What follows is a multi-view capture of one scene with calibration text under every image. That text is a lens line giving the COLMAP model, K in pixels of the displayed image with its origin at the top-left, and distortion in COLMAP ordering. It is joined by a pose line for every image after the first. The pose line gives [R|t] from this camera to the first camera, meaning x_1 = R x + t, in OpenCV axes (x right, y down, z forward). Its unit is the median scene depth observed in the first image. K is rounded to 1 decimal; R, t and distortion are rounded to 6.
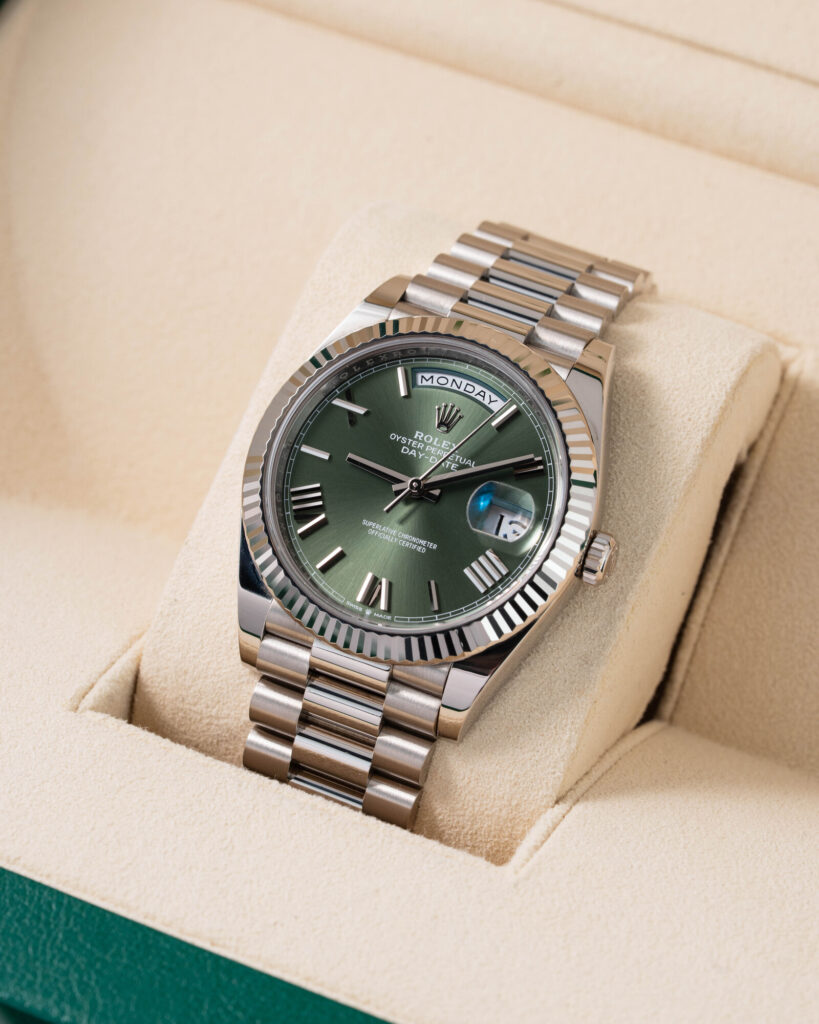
lens RADIAL K [[3865.0, 0, 409.5], [0, 3865.0, 512.0], [0, 0, 1]] dist [1.042959, 0.306911]
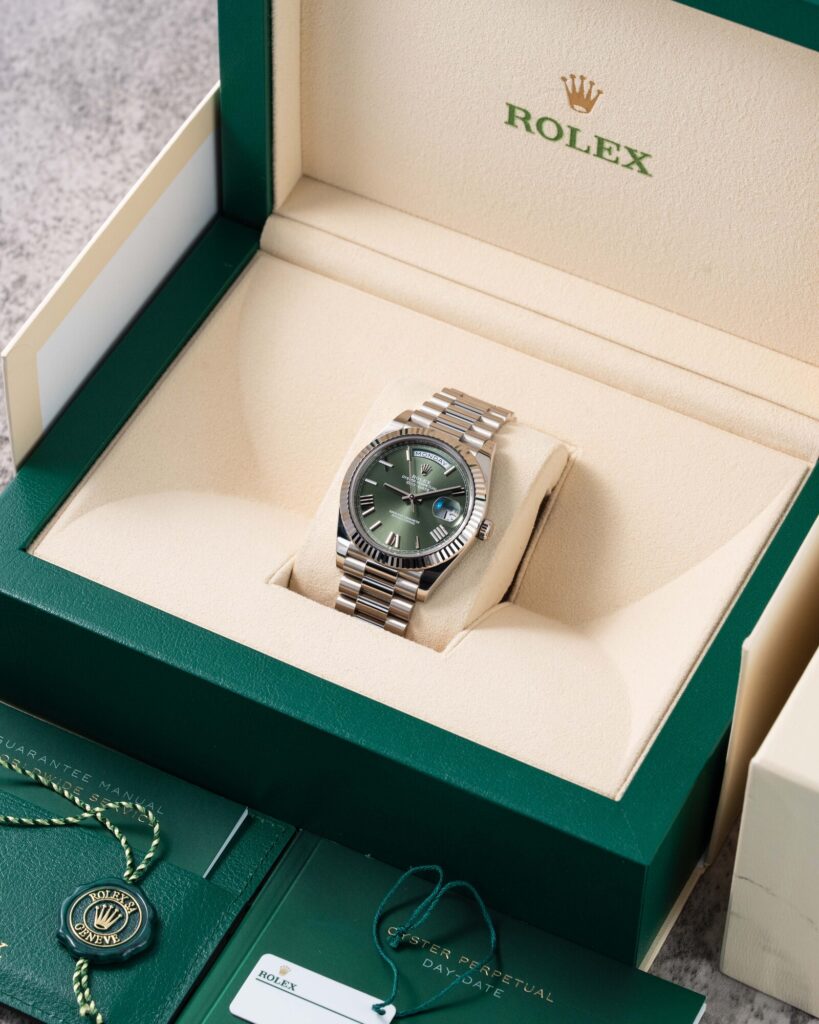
lens RADIAL K [[3865.0, 0, 409.5], [0, 3865.0, 512.0], [0, 0, 1]] dist [1.042959, 0.306911]
pose [[0.998928, 0.044554, 0.012588, -0.029651], [-0.044398, 0.998937, -0.012379, 0.032220], [-0.013126, 0.011807, 0.999844, -1.411987]]
